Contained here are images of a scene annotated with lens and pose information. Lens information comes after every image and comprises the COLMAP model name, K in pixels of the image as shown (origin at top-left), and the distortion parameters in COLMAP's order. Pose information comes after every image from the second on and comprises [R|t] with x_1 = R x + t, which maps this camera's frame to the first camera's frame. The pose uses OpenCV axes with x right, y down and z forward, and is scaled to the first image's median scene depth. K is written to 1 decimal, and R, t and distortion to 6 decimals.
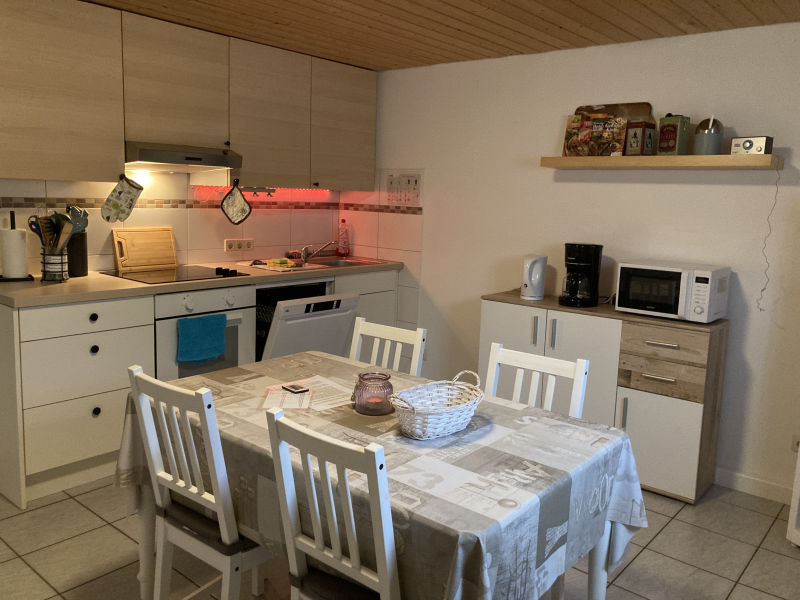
lens RADIAL K [[656.1, 0, 400.0], [0, 656.1, 300.0], [0, 0, 1]] dist [0.013867, -0.000473]
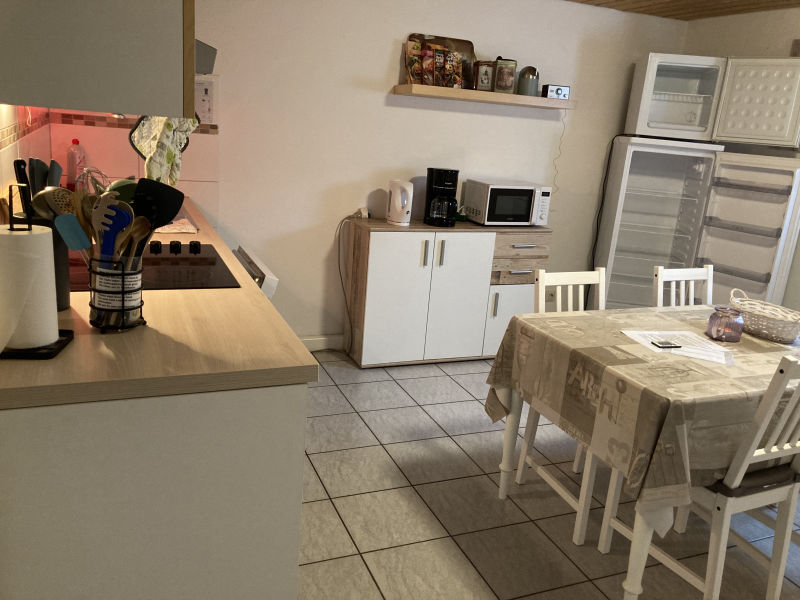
lens RADIAL K [[659.8, 0, 400.0], [0, 659.8, 300.0], [0, 0, 1]] dist [0.054016, -0.001869]
pose [[0.456217, -0.236492, 0.857868, -0.856720], [0.077372, 0.970930, 0.226513, -0.143935], [-0.886499, -0.036964, 0.461253, 0.600591]]
